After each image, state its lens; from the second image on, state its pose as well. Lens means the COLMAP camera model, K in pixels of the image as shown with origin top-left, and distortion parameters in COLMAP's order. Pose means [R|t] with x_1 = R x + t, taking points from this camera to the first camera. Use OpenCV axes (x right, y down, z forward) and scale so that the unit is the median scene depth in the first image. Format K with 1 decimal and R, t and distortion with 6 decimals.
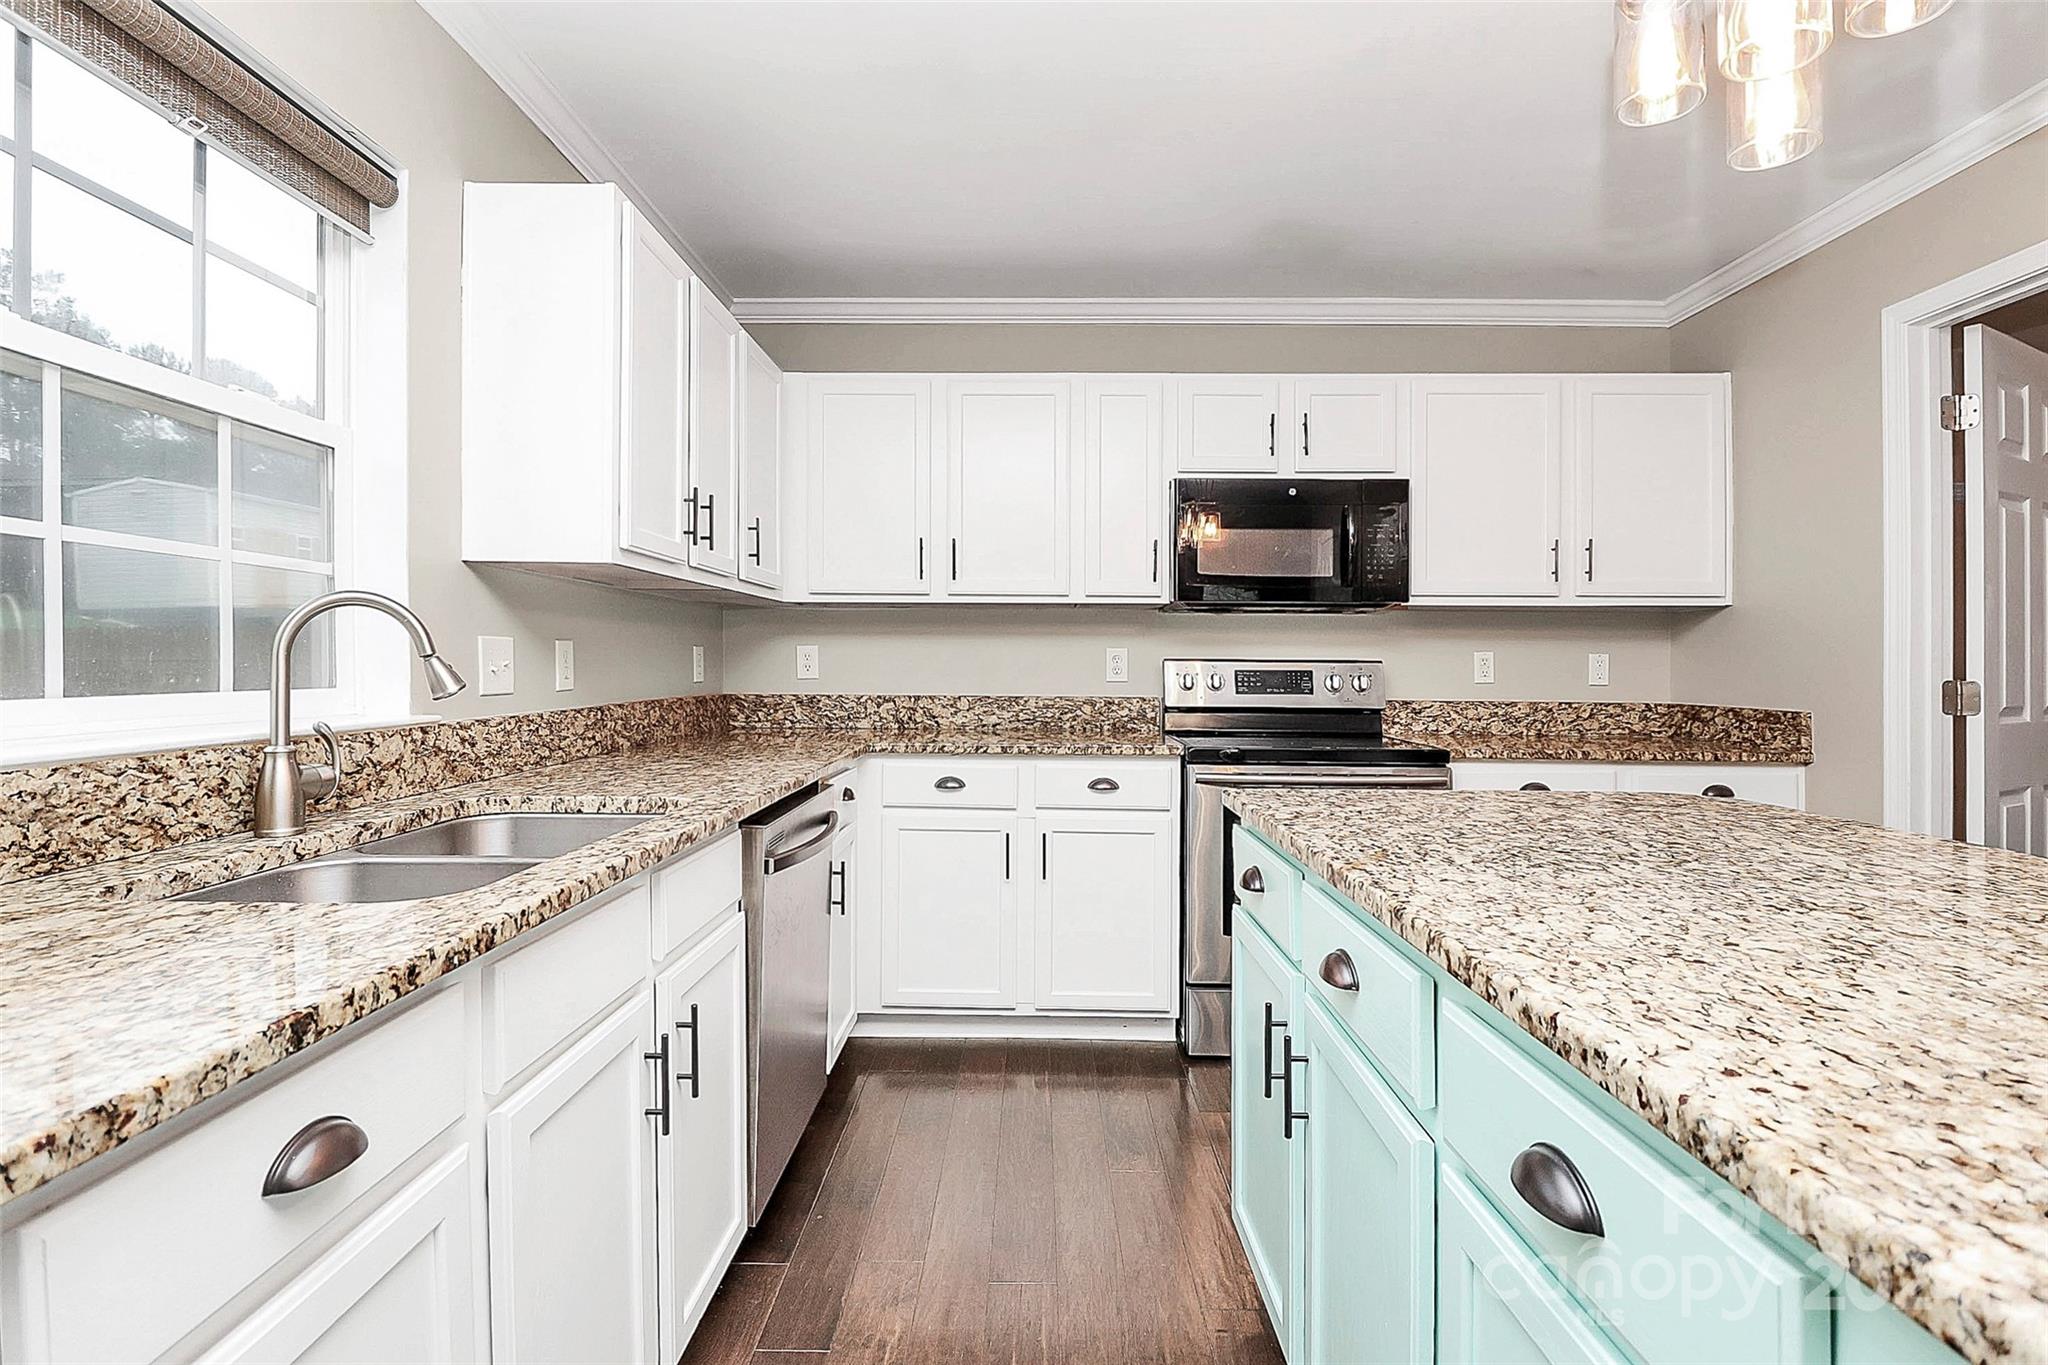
lens RADIAL K [[970.9, 0, 1027.8], [0, 970.9, 670.8], [0, 0, 1]] dist [-0.000151, -0.012836]
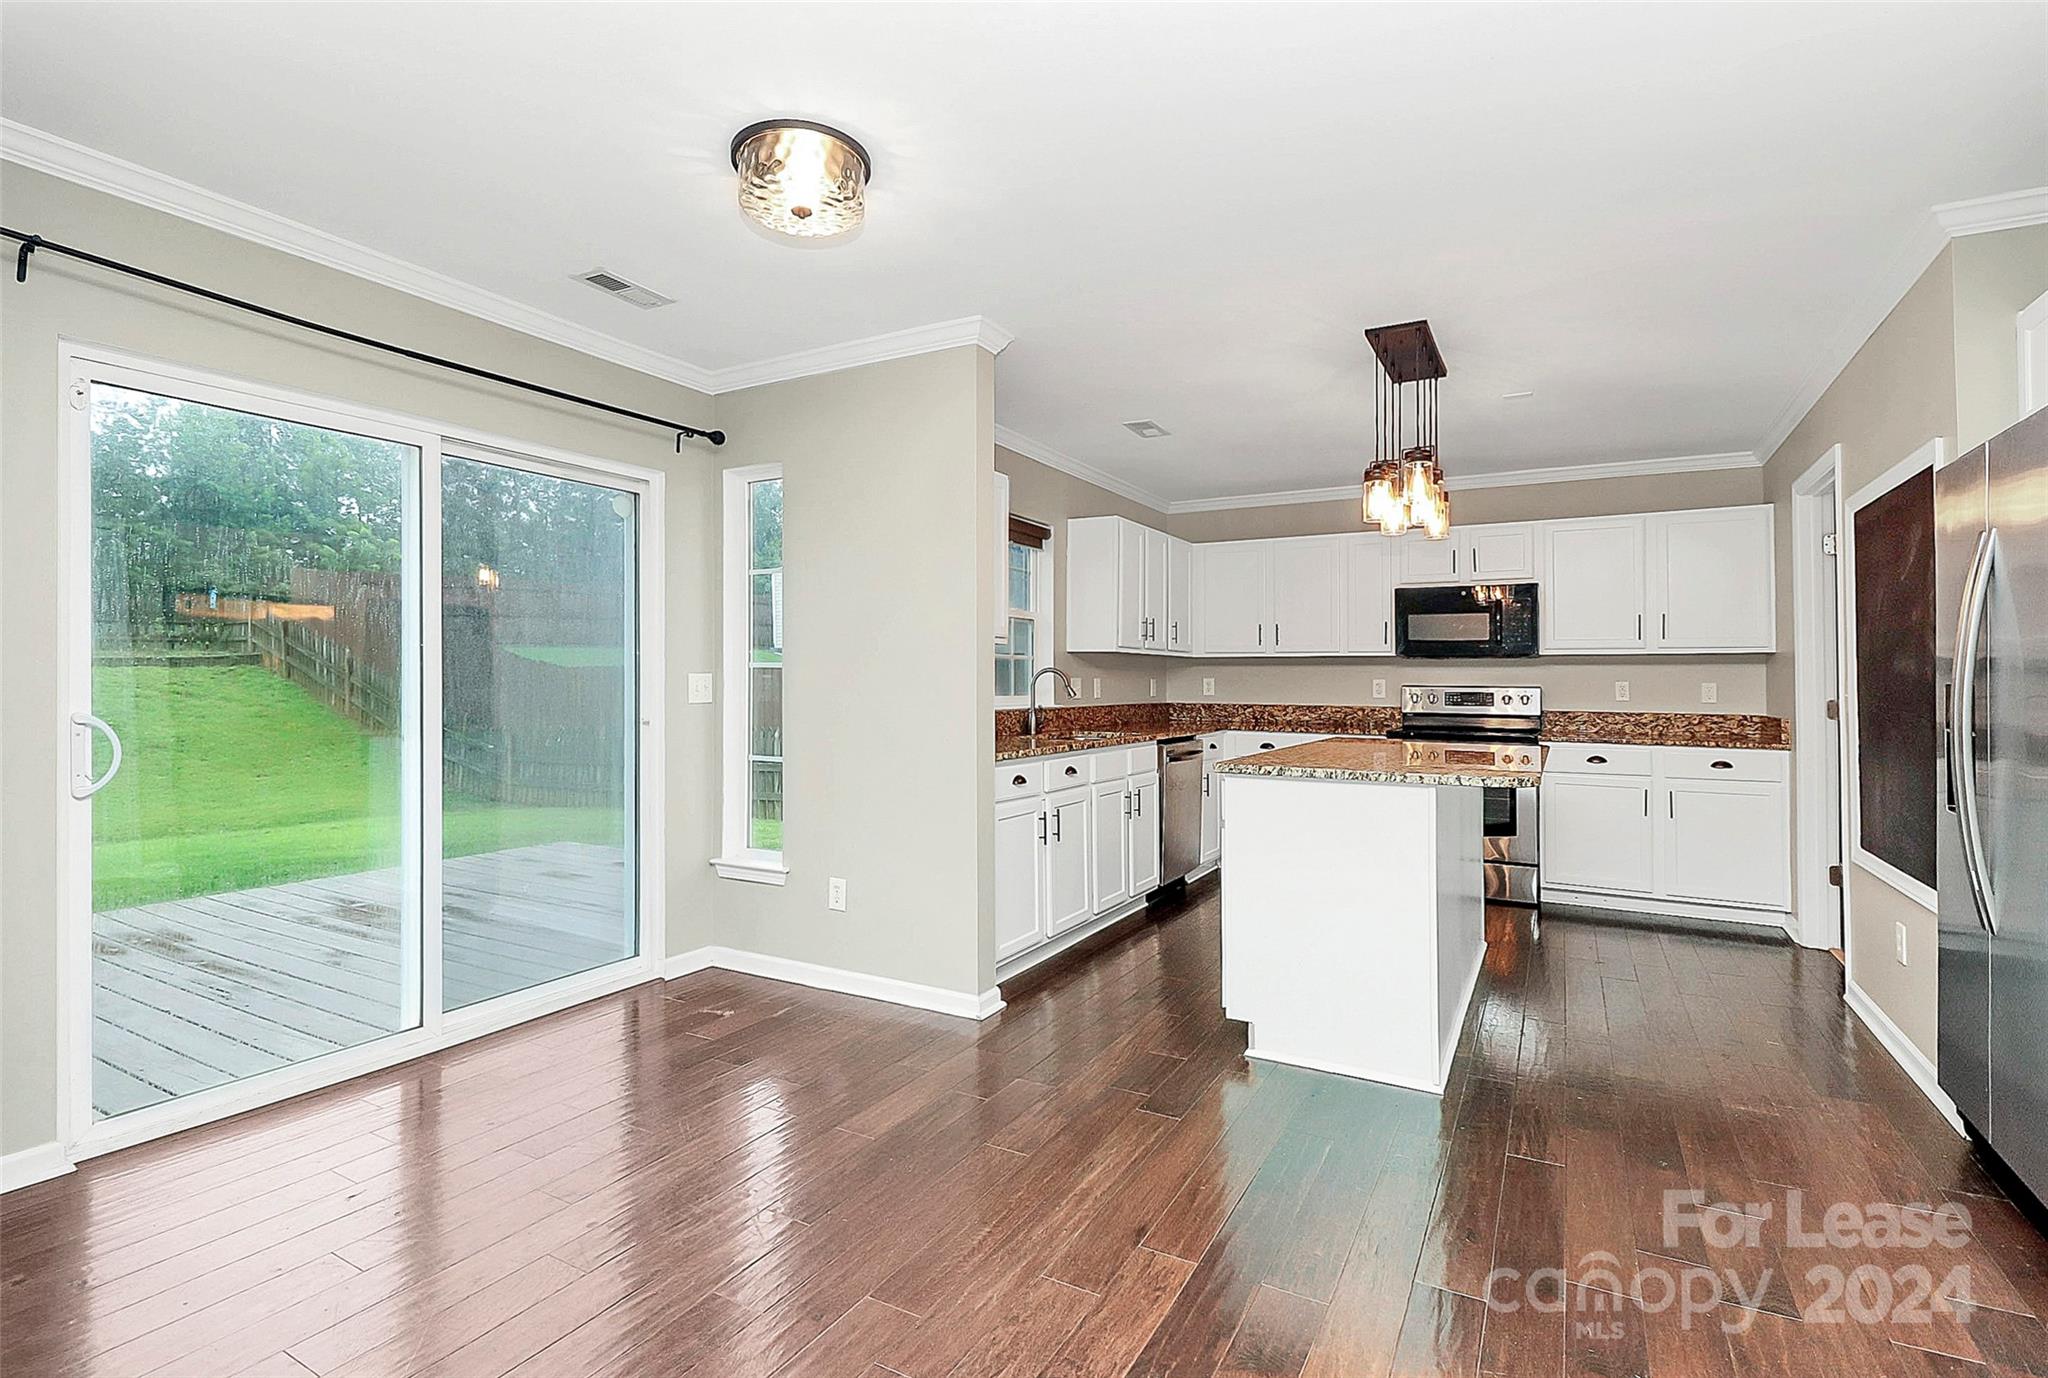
lens RADIAL K [[970.9, 0, 1011.3], [0, 970.9, 672.2], [0, 0, 1]] dist [-0.000151, -0.012836]
pose [[0.876349, -0.005110, -0.481649, 0.436887], [-0.005352, 0.999779, -0.020346, 0.004123], [0.481646, 0.020409, 0.876128, -1.063947]]
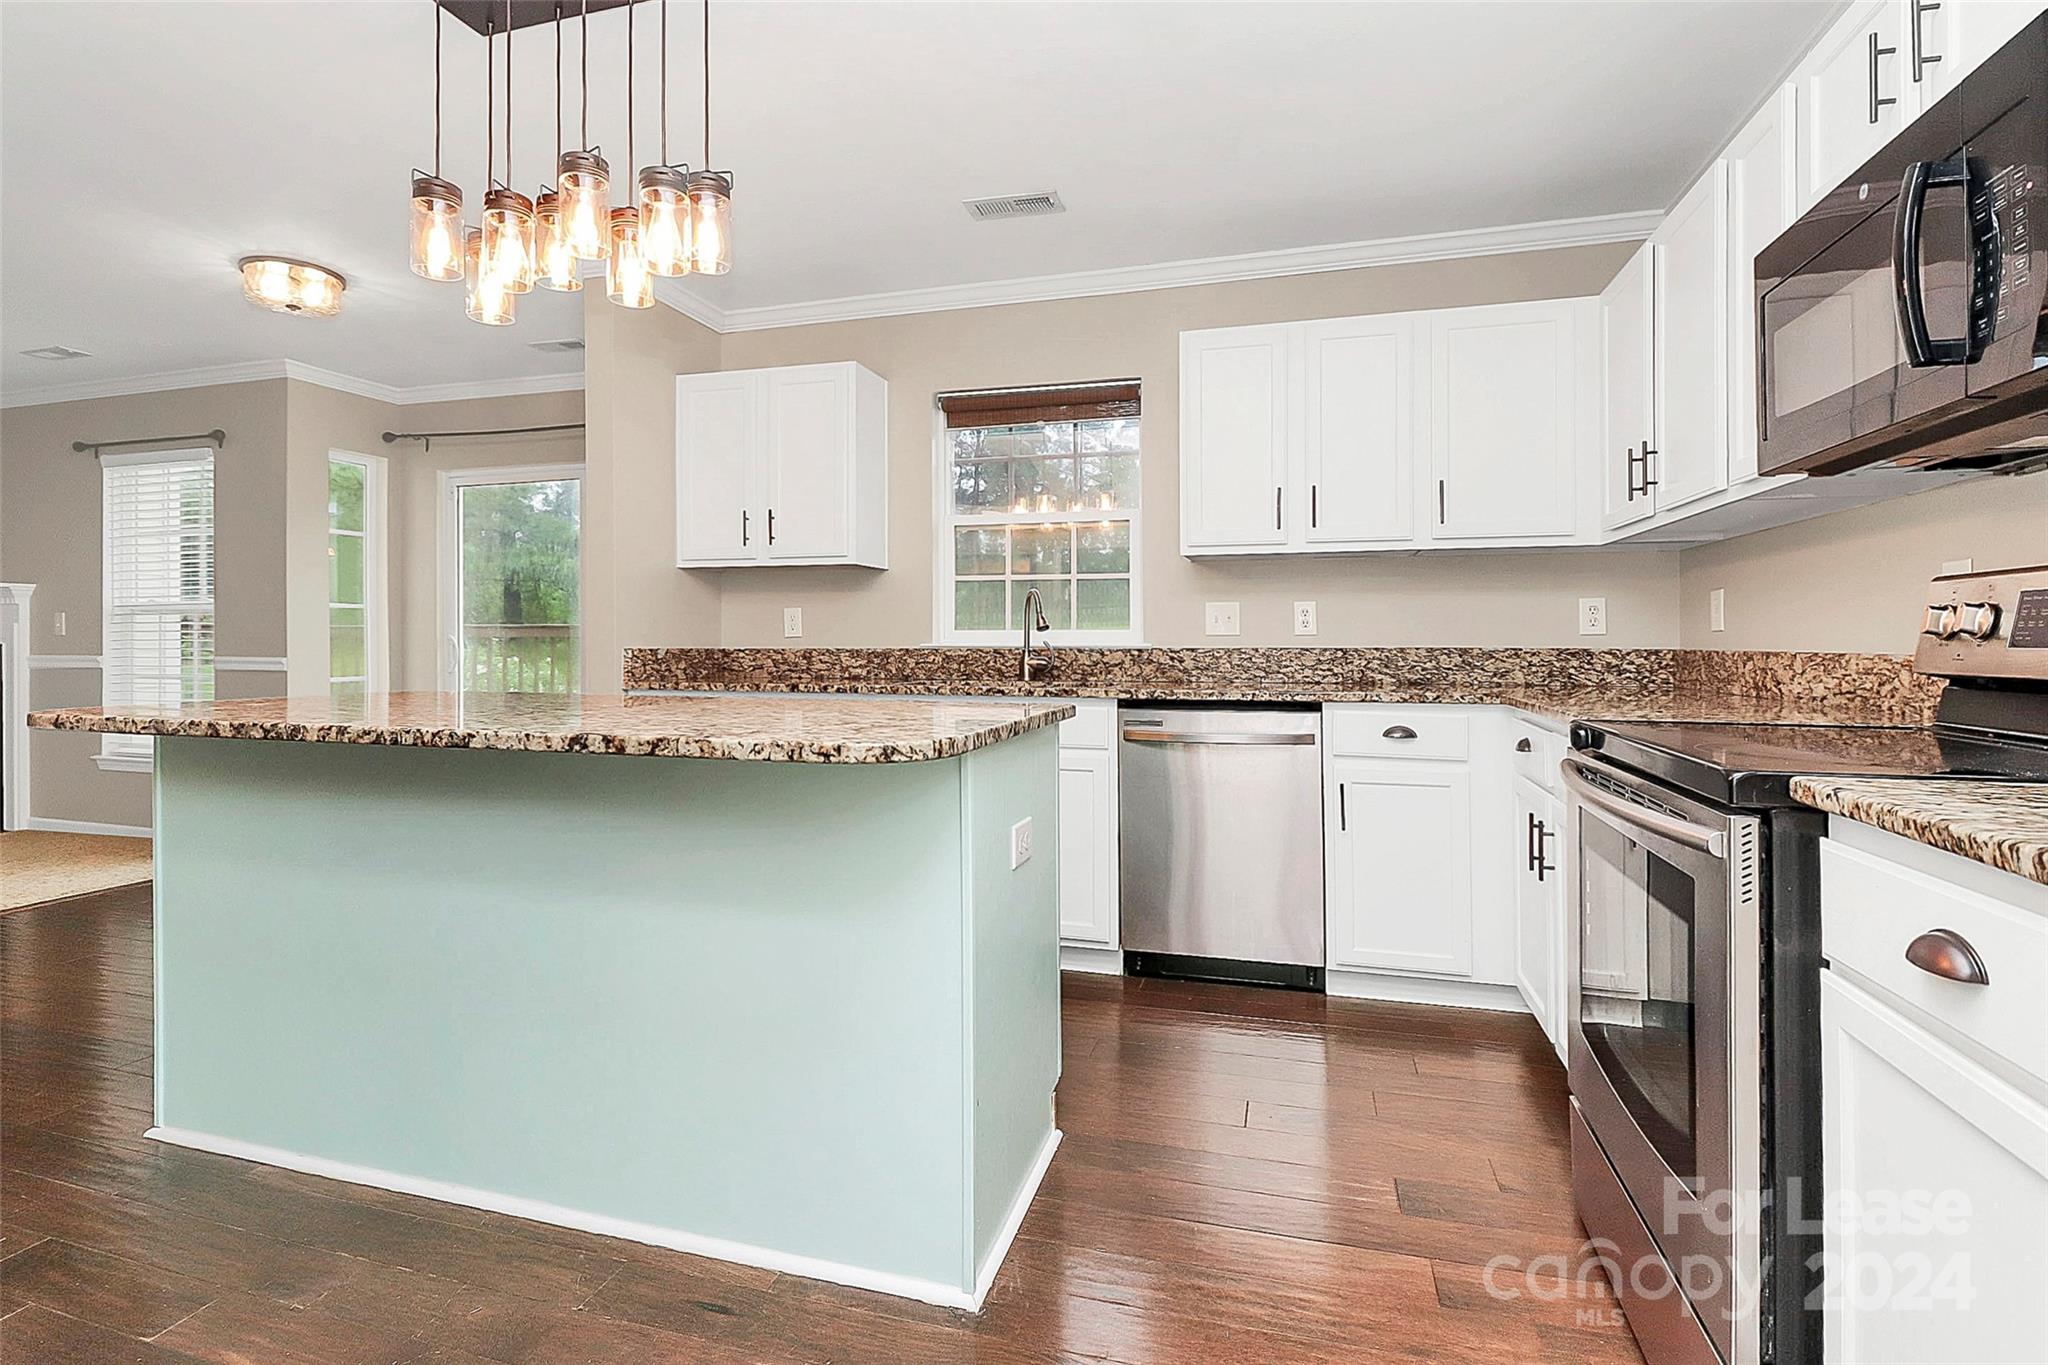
lens RADIAL K [[991.0, 0, 1050.5], [0, 991.0, 643.5], [0, 0, 1]] dist [-0.017764, -0.000646]
pose [[-0.247955, -0.004683, -0.968760, 0.876445], [-0.010455, 0.999943, -0.002158, 0.032228], [0.968715, 0.009593, -0.247990, 0.813328]]
